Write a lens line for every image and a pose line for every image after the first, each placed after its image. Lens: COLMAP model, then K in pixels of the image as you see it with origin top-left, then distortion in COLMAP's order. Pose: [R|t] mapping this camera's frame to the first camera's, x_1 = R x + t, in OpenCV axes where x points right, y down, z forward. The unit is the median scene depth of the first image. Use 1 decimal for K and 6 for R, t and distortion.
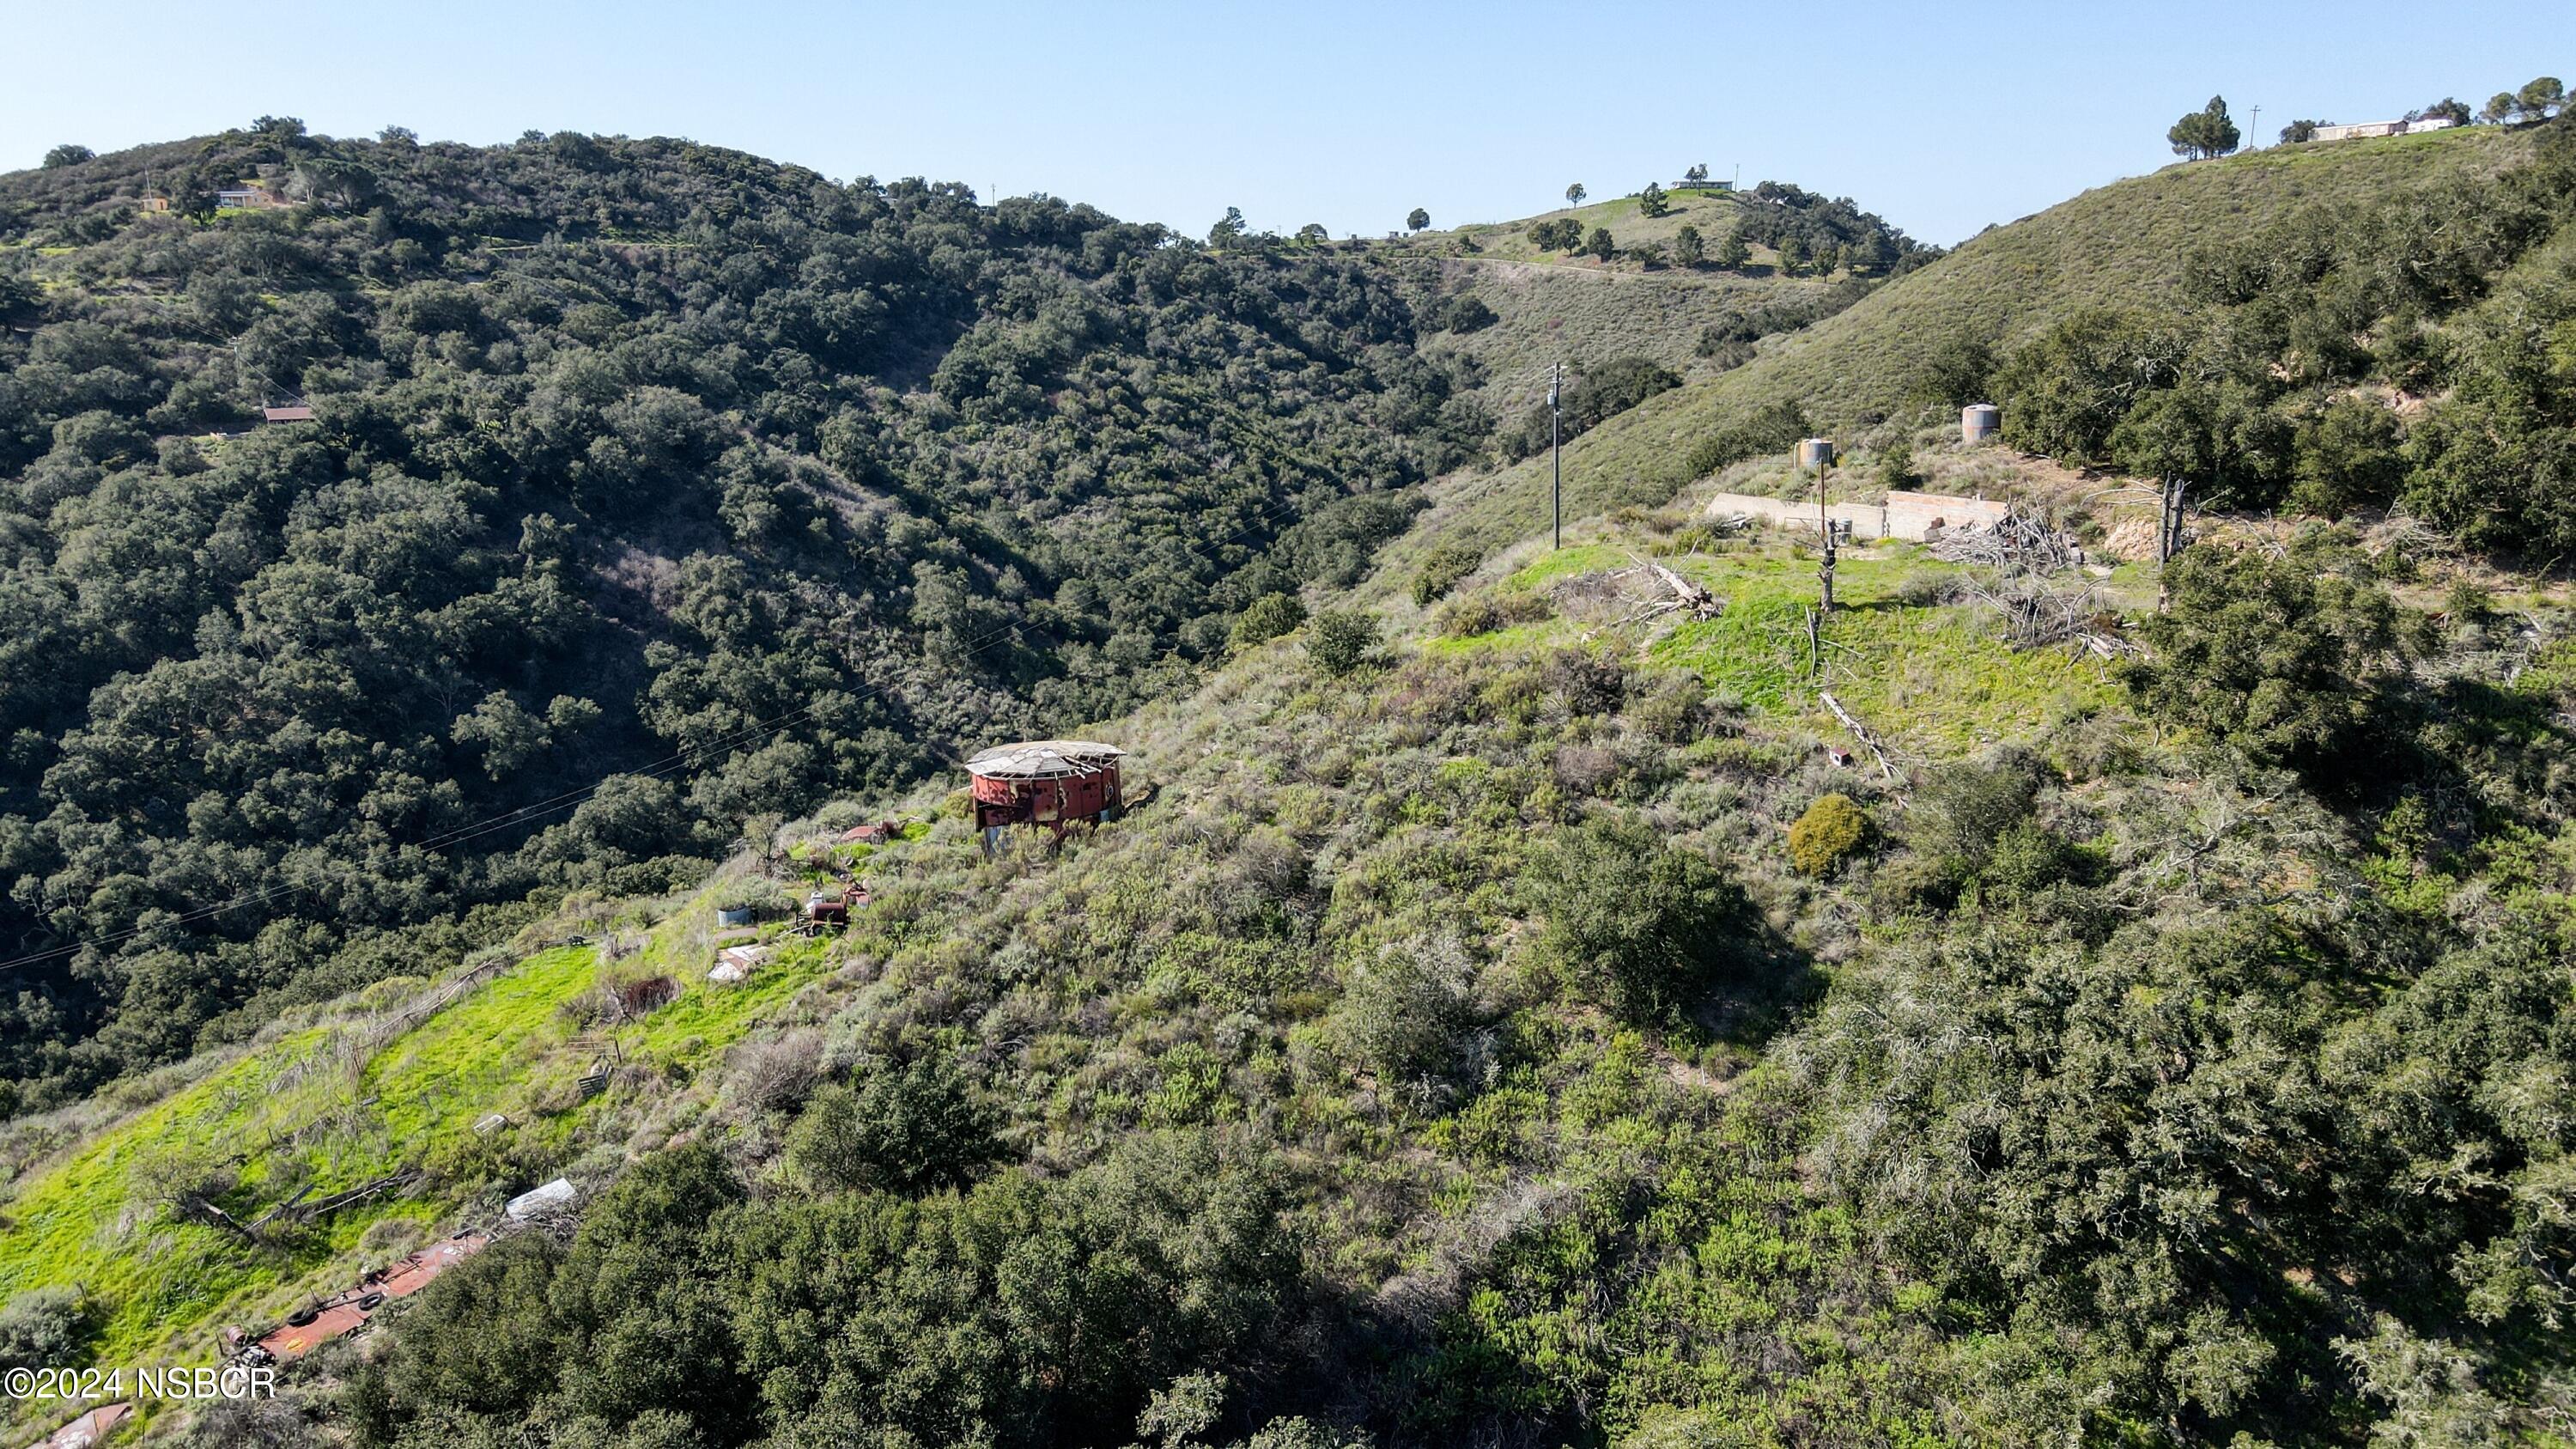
lens RADIAL K [[1908.1, 0, 1265.8], [0, 1908.1, 720.1], [0, 0, 1]] dist [-0.008298, 0.044707]
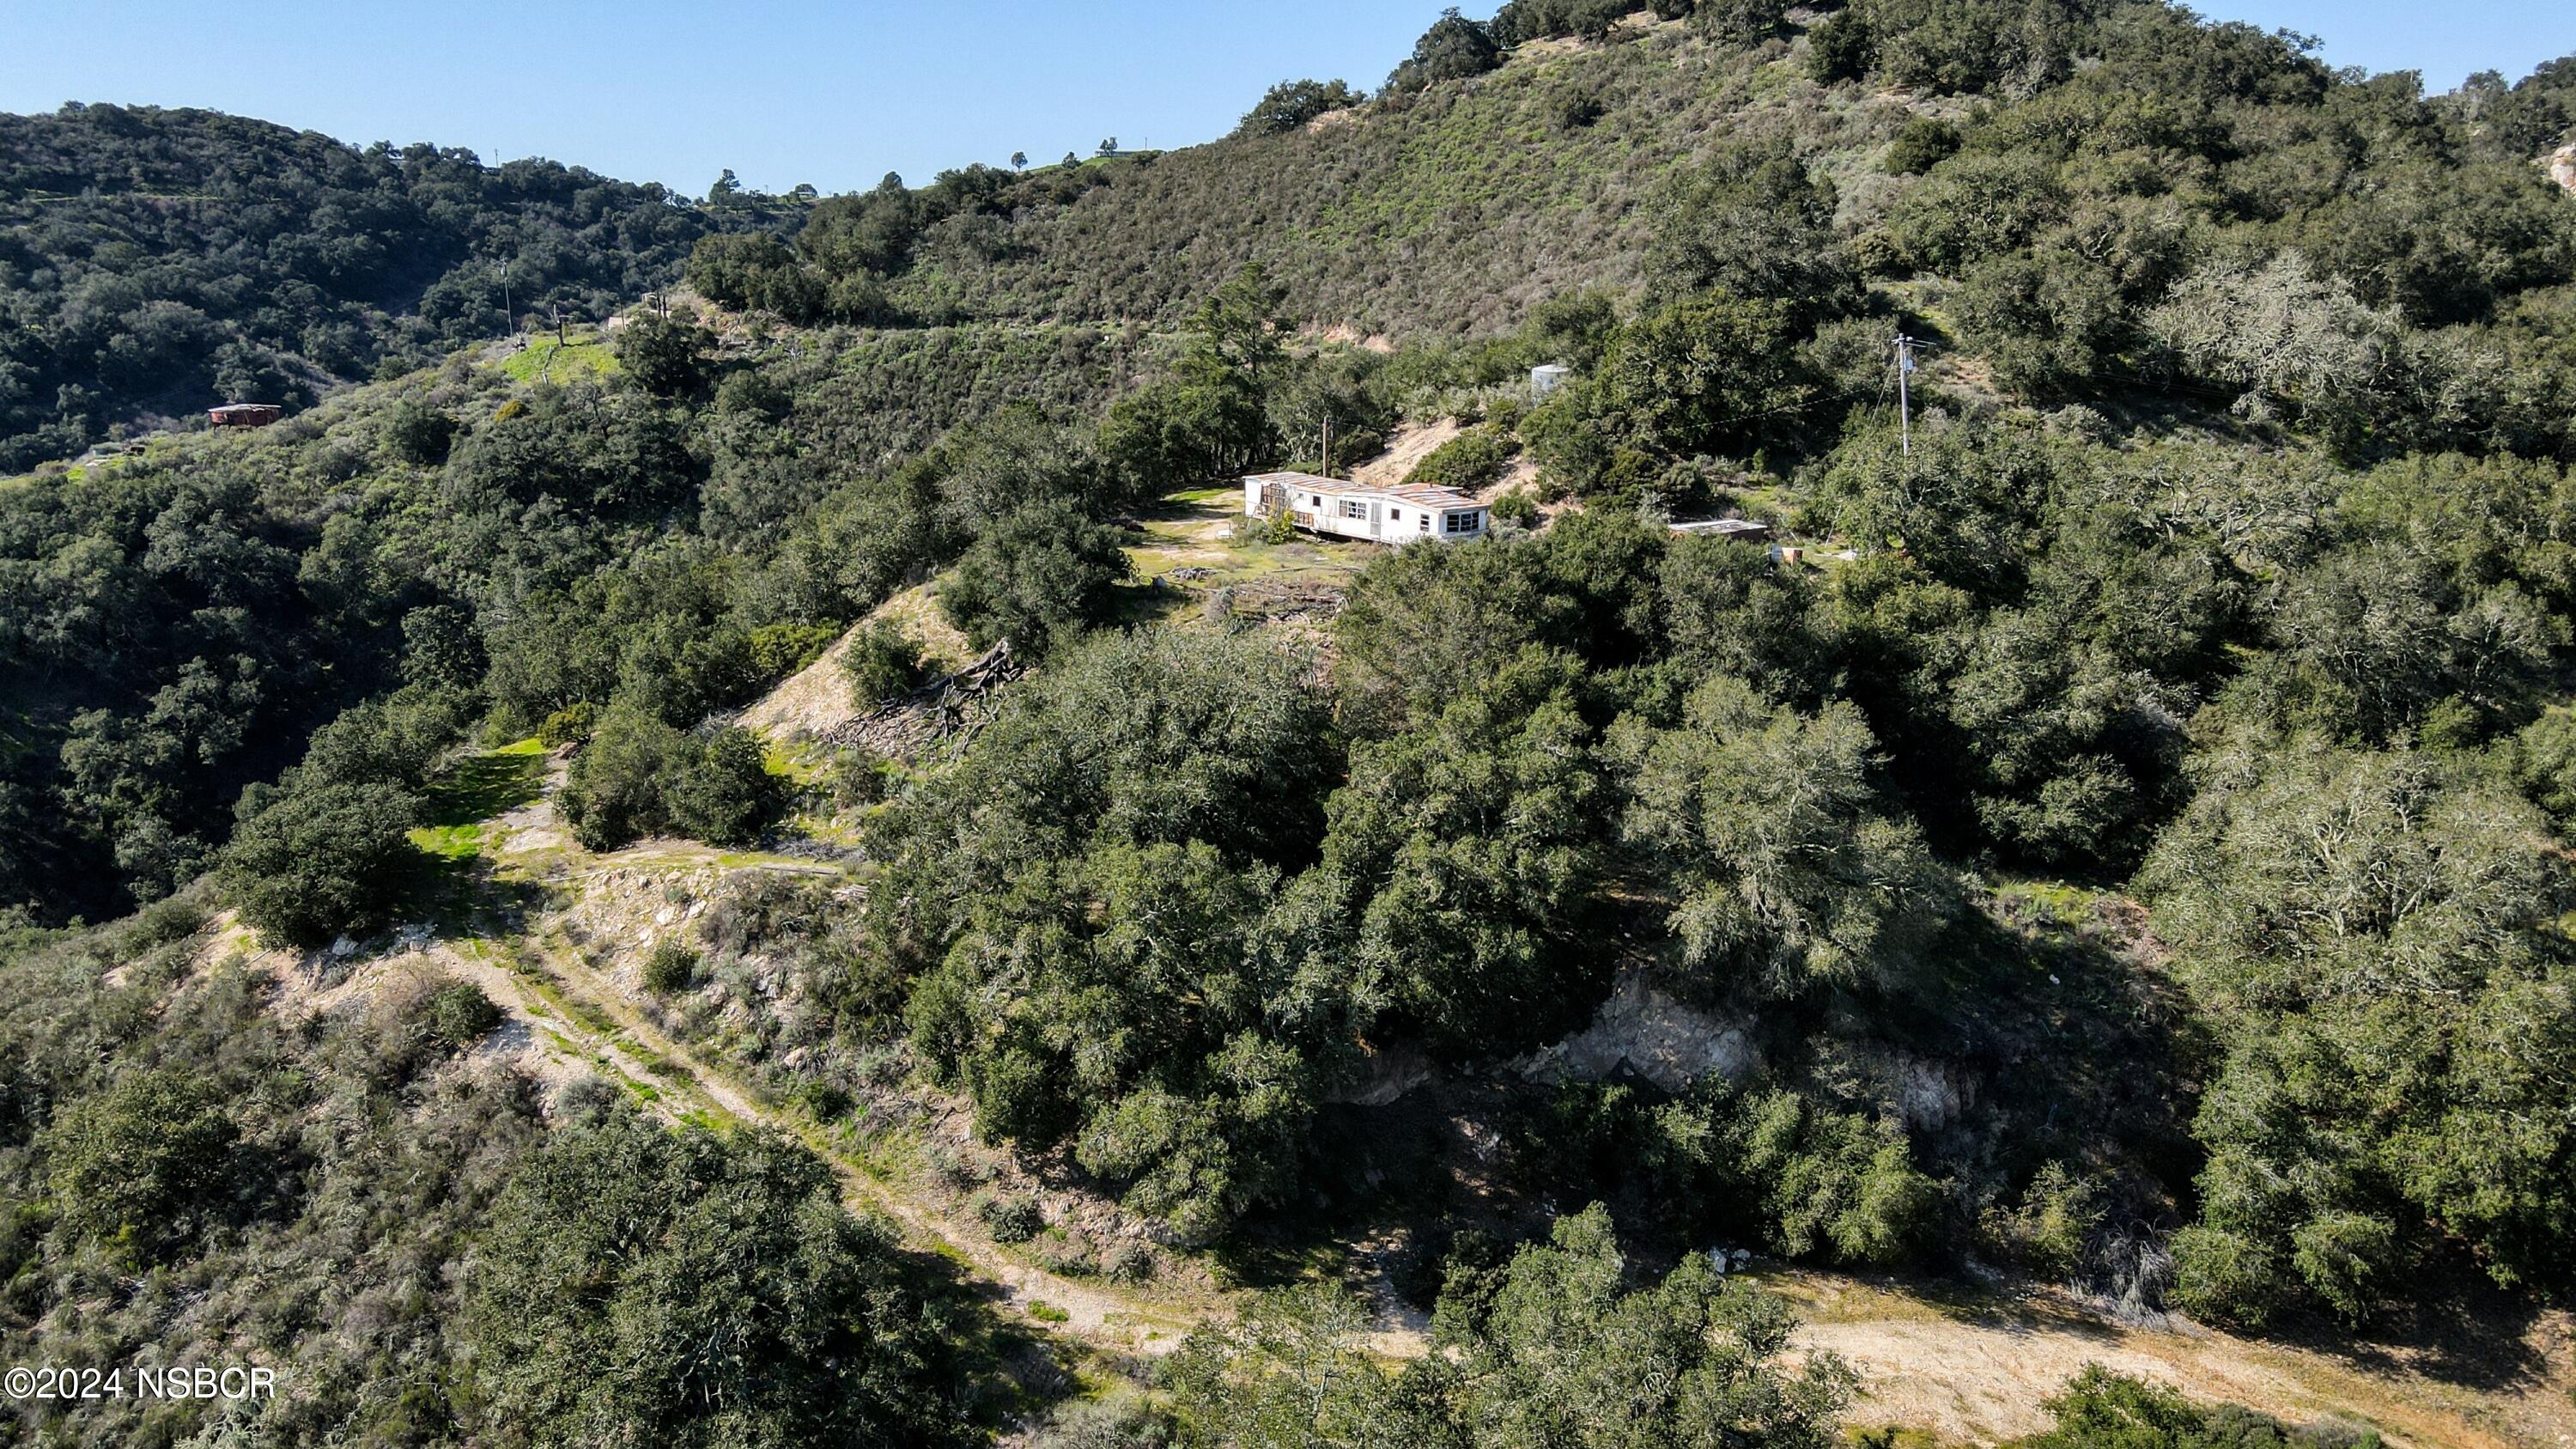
lens RADIAL K [[1908.1, 0, 1266.1], [0, 1908.1, 723.1], [0, 0, 1]] dist [-0.008298, 0.044707]
pose [[0.986504, -0.039840, 0.158815, 0.229343], [0.036072, 0.998997, 0.026543, 0.119564], [-0.159713, -0.020456, 0.986951, -0.493489]]
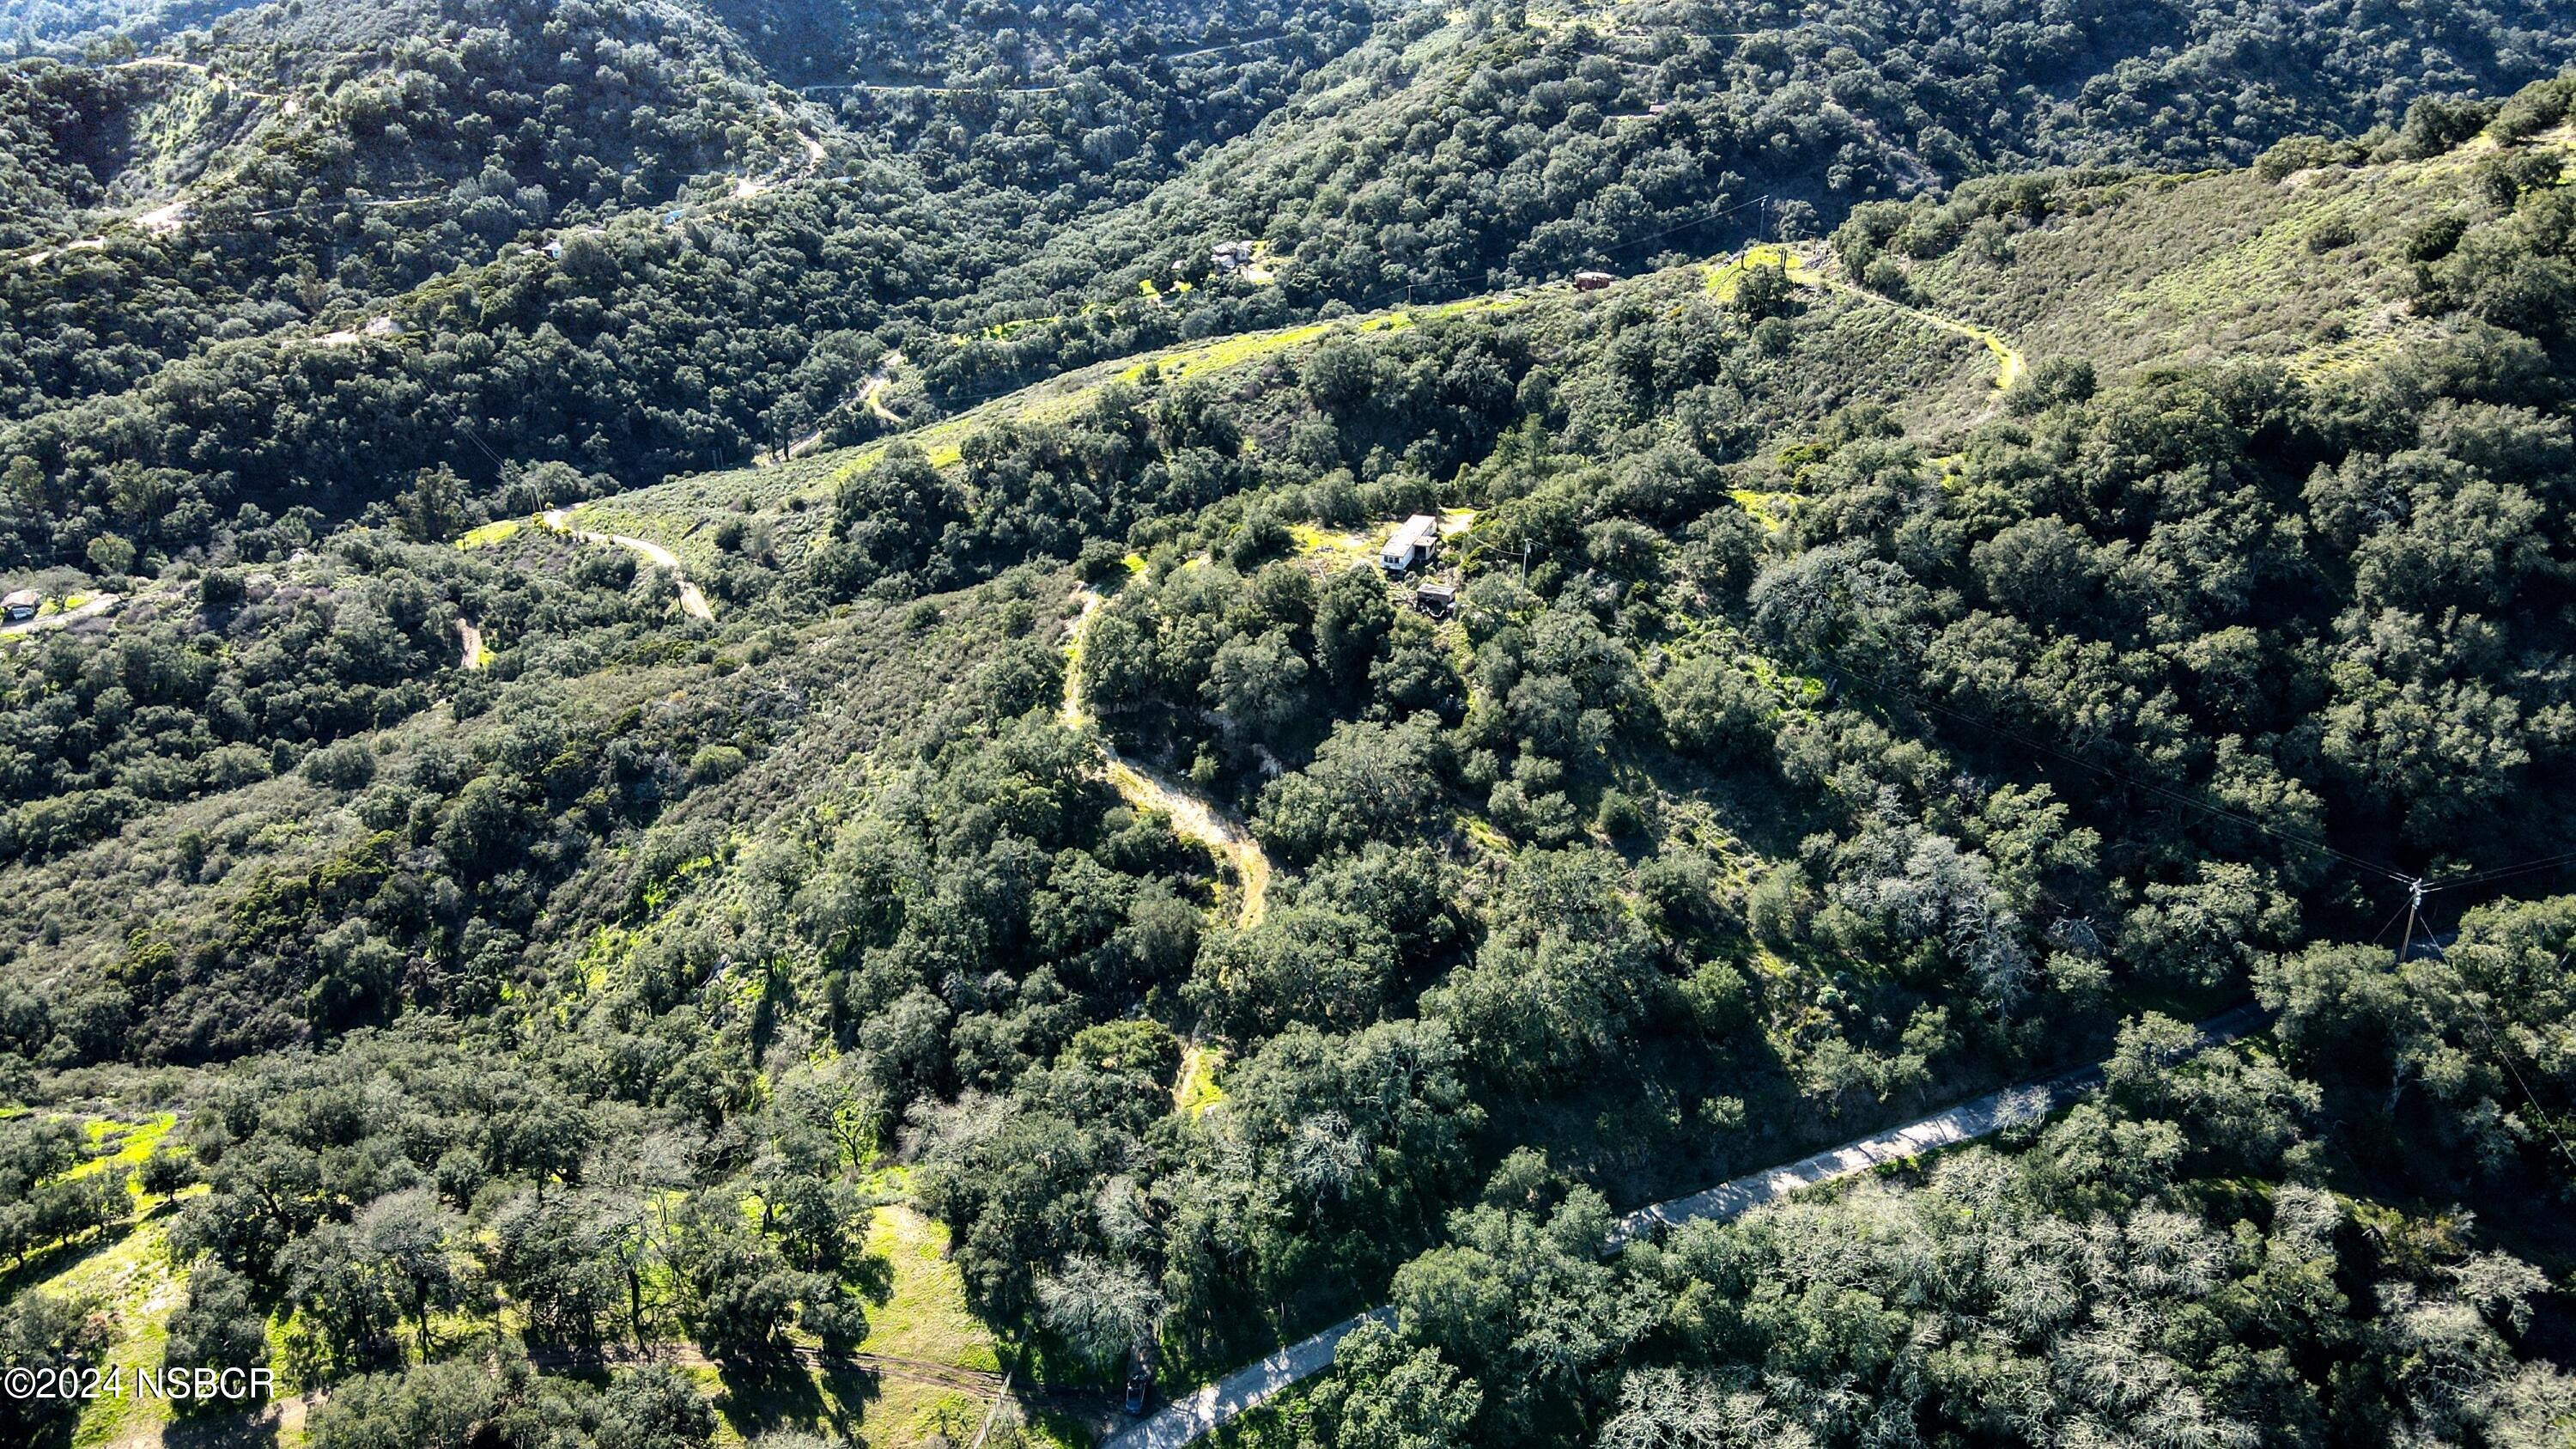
lens RADIAL K [[1908.1, 0, 1264.8], [0, 1908.1, 724.0], [0, 0, 1]] dist [-0.008298, 0.044707]
pose [[0.667402, 0.313713, -0.675395, 0.775448], [-0.156545, 0.945775, 0.284609, -0.039644], [0.728058, -0.084219, 0.680323, -0.766695]]
